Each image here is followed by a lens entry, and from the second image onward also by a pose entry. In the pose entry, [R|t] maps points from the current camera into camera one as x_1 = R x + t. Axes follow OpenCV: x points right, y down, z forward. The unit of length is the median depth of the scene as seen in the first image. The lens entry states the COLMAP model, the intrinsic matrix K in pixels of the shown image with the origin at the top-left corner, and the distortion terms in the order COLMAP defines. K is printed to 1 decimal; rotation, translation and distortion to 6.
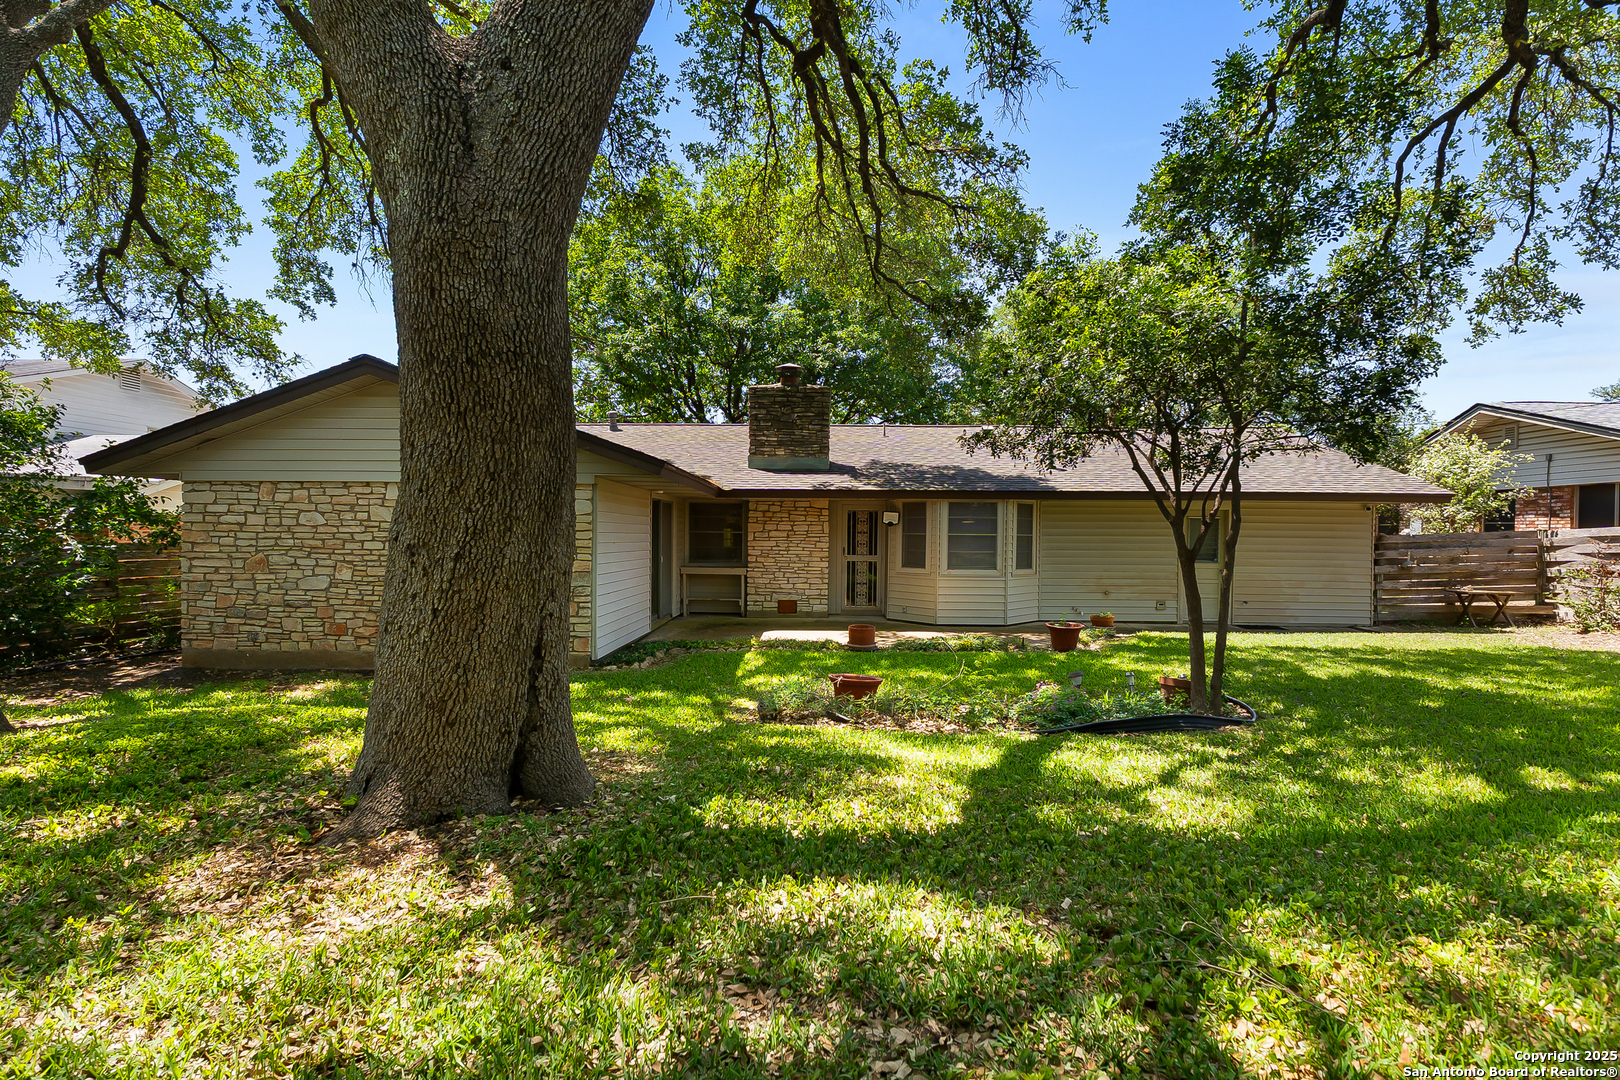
lens RADIAL K [[742.2, 0, 811.2], [0, 742.2, 538.9], [0, 0, 1]] dist [-0.013513, -0.000044]
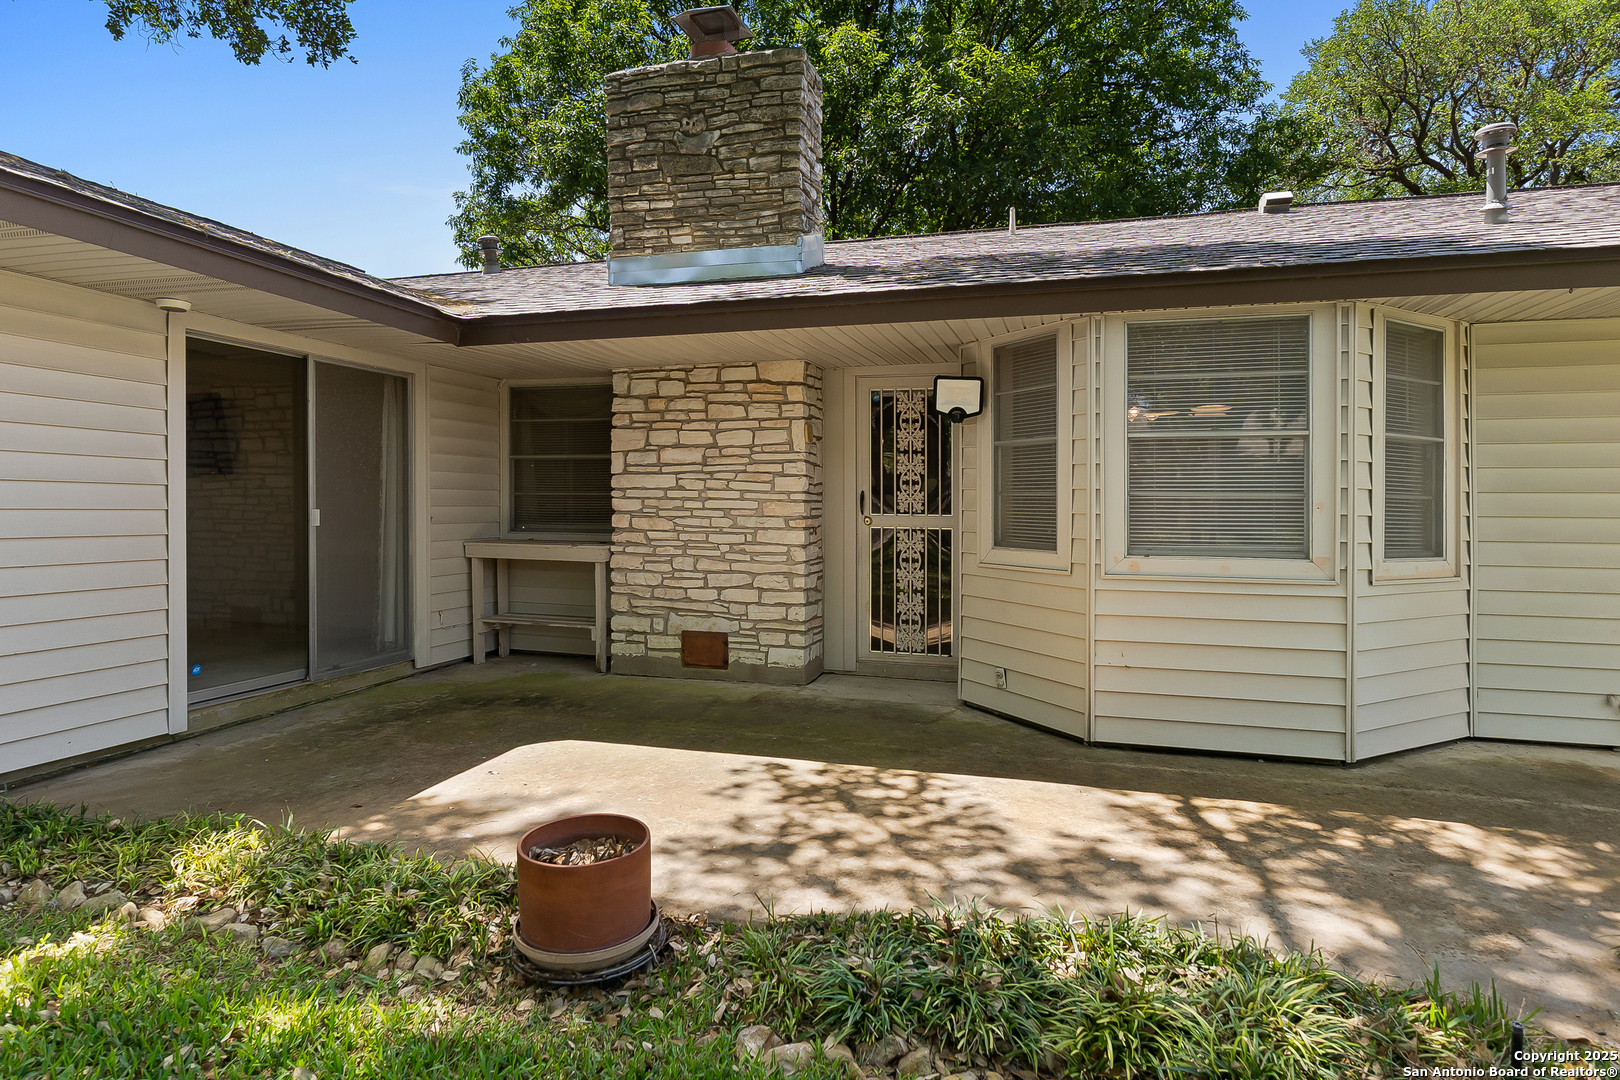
lens RADIAL K [[902.2, 0, 856.0], [0, 902.2, 500.3], [0, 0, 1]] dist [-0.003571, -0.003090]
pose [[0.972178, -0.003113, -0.234222, 0.158618], [0.000845, 0.999952, -0.009785, 0.021789], [0.234242, 0.009315, 0.972134, 0.609617]]
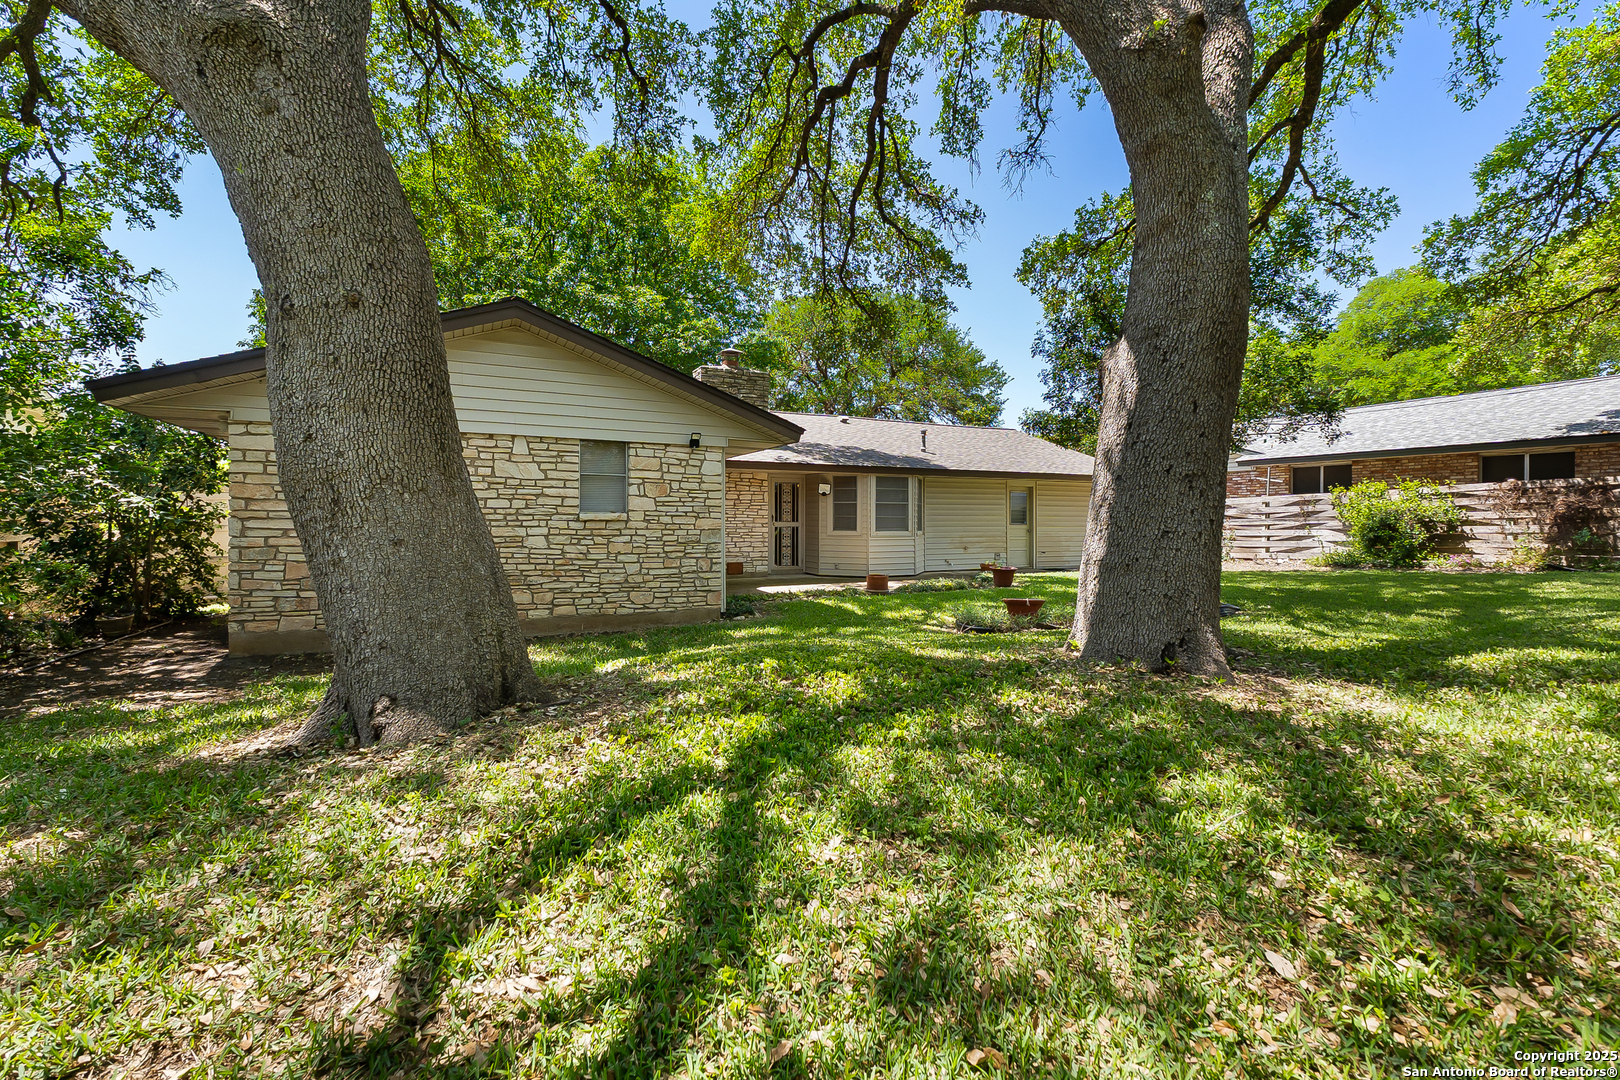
lens RADIAL K [[681.5, 0, 778.0], [0, 681.5, 515.1], [0, 0, 1]] dist [0.000842, 0.000643]
pose [[0.897000, -0.003068, 0.442020, -0.447379], [0.007731, 0.999932, -0.008747, 0.022908], [-0.441963, 0.011263, 0.896963, 0.057791]]
